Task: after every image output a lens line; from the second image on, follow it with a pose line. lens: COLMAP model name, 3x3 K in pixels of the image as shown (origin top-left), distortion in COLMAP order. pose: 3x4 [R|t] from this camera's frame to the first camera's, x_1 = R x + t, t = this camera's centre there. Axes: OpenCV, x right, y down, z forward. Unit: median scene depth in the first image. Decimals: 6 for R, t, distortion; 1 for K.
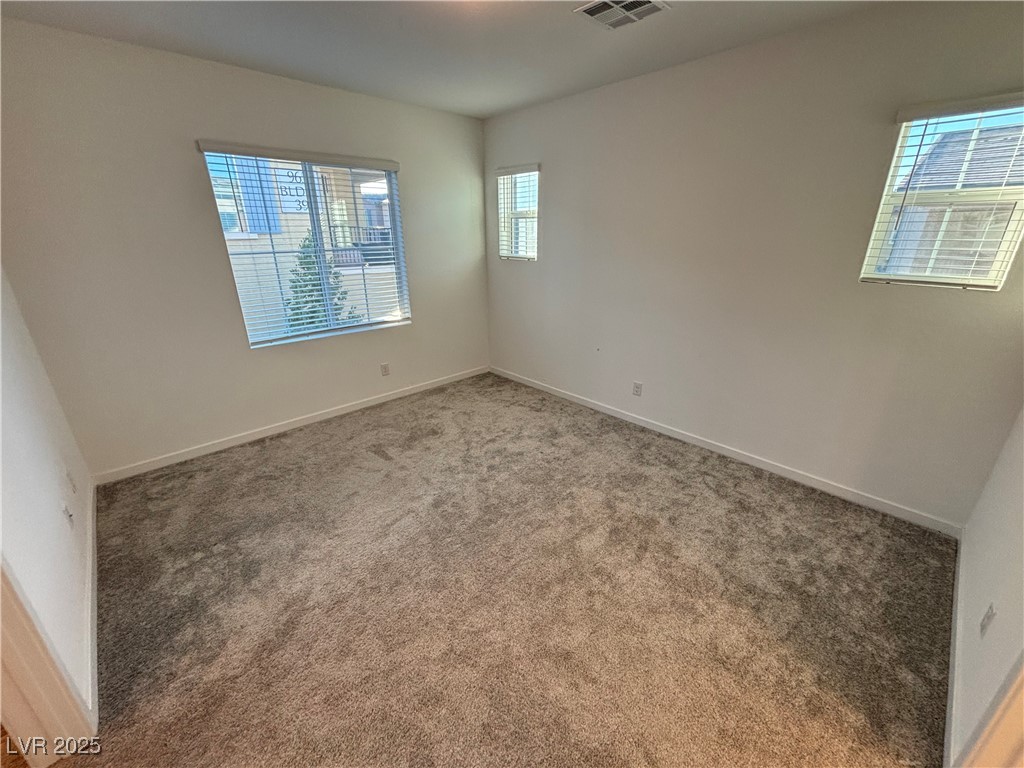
lens RADIAL K [[411.8, 0, 507.6], [0, 411.8, 382.4], [0, 0, 1]] dist [0.004072, -0.001195]
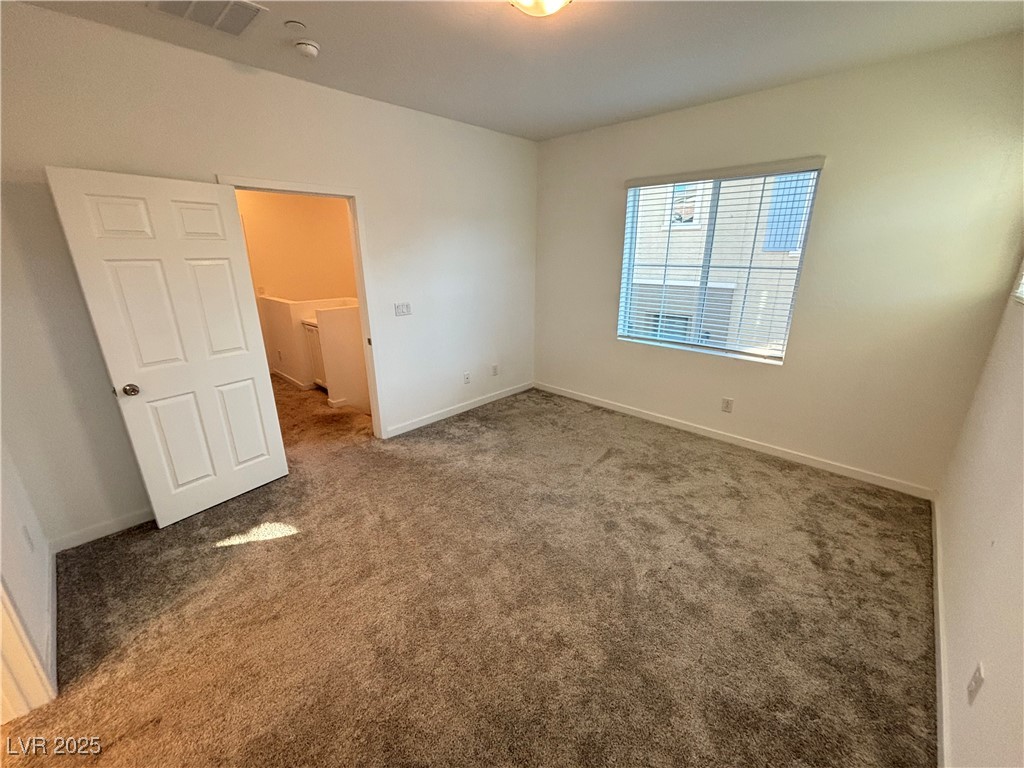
lens RADIAL K [[411.8, 0, 511.2], [0, 411.8, 383.5], [0, 0, 1]] dist [0.004072, -0.001195]
pose [[0.046114, 0.311618, -0.949088, 0.559747], [-0.336667, 0.899362, 0.278934, -0.184561], [0.940494, 0.306664, 0.146385, 0.499112]]
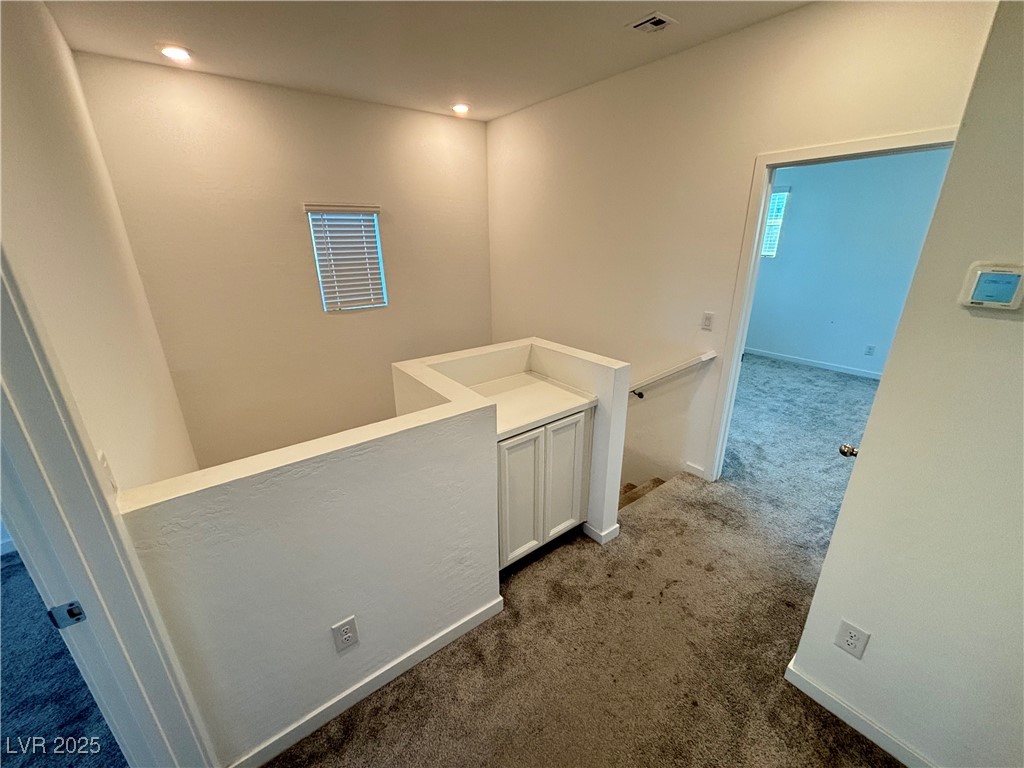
lens RADIAL K [[411.8, 0, 516.9], [0, 411.8, 383.0], [0, 0, 1]] dist [0.004072, -0.001195]
pose [[0.995207, 0.036061, -0.090894, -0.734765], [-0.035885, 0.999350, 0.003569, 0.161106], [0.090963, -0.000291, 0.995854, -0.485538]]
